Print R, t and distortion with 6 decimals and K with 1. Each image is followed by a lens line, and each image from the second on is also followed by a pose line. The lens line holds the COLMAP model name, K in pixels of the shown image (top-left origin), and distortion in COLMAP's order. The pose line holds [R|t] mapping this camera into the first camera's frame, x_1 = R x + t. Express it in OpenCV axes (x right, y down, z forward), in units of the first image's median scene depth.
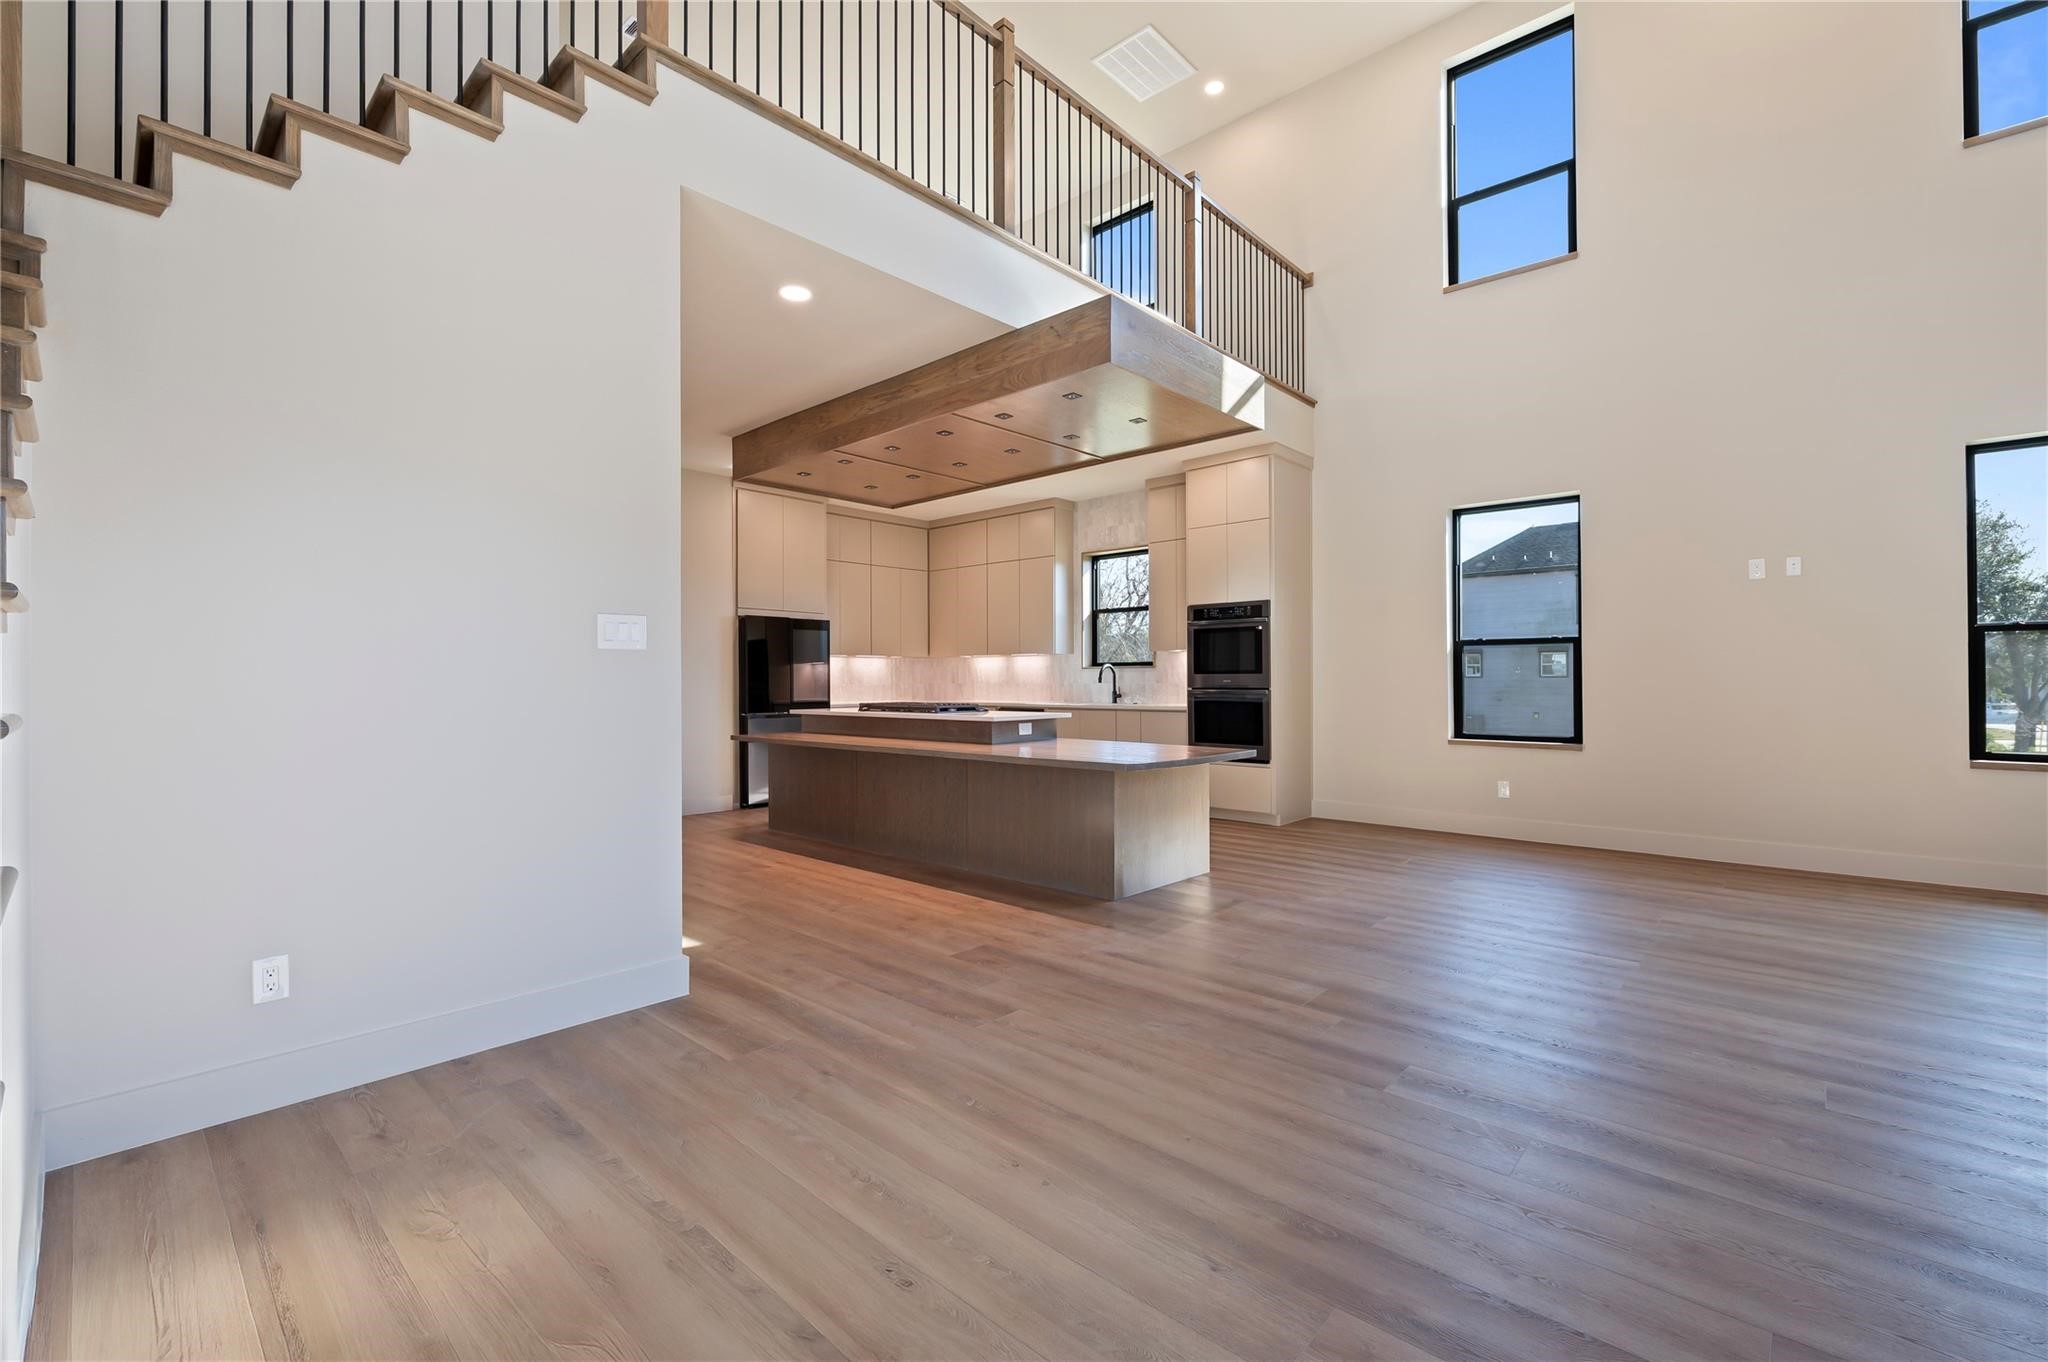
lens RADIAL K [[872.6, 0, 1034.1], [0, 872.6, 677.2], [0, 0, 1]] dist [-0.002245, -0.000342]
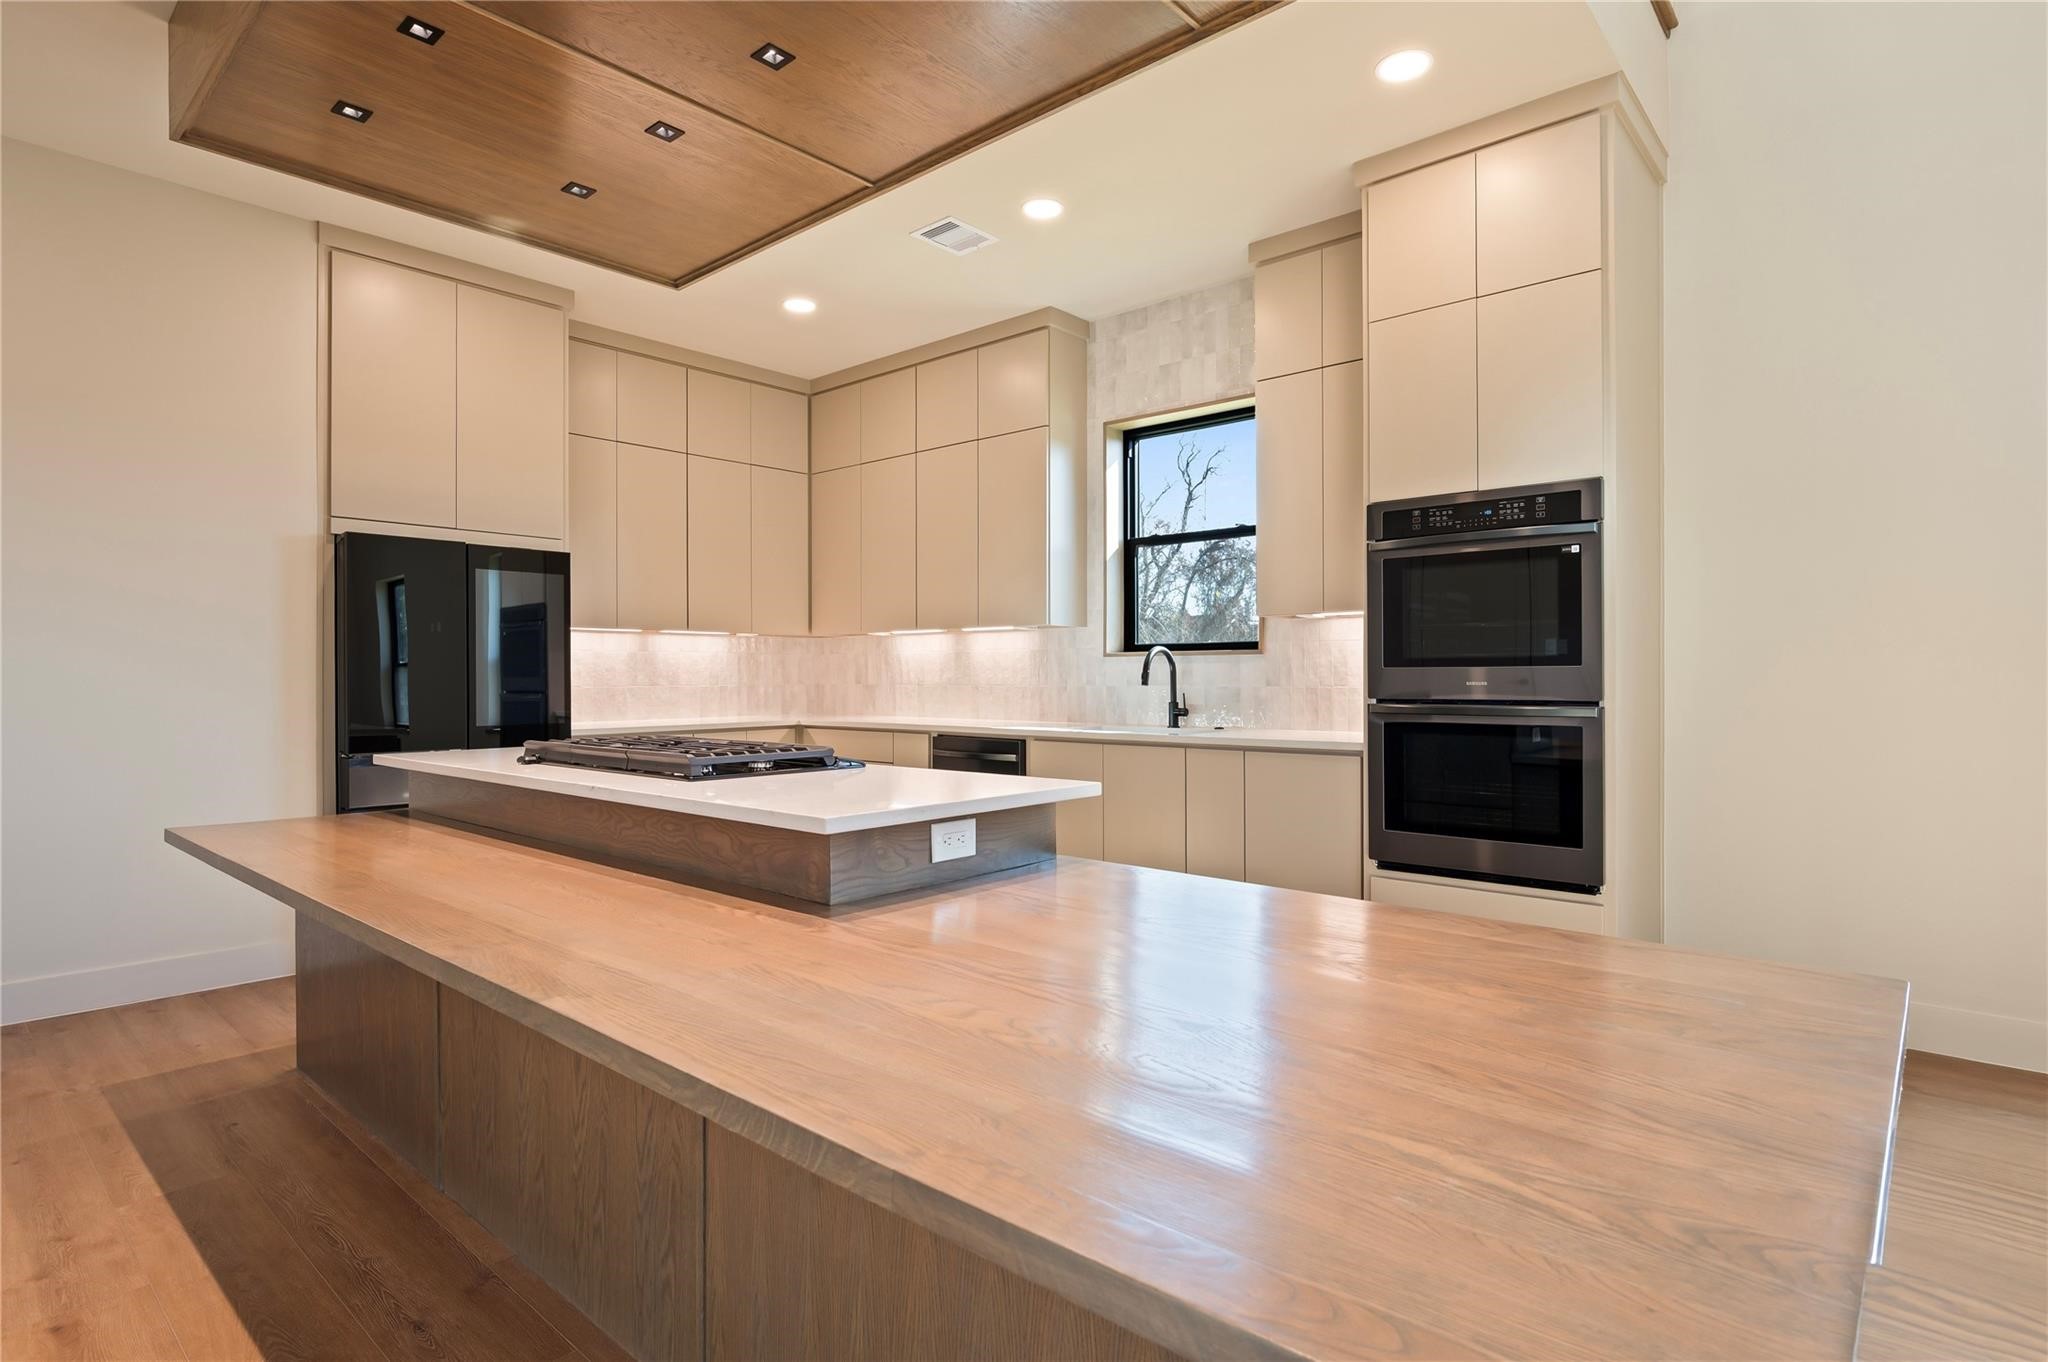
lens RADIAL K [[1044.4, 0, 1025.9], [0, 1044.4, 682.5], [0, 0, 1]] dist [-0.002428, -0.000780]
pose [[0.999993, 0.002321, 0.002925, 0.010741], [-0.002347, 0.999959, 0.008800, 0.000065], [-0.002905, -0.008807, 0.999957, 0.499759]]
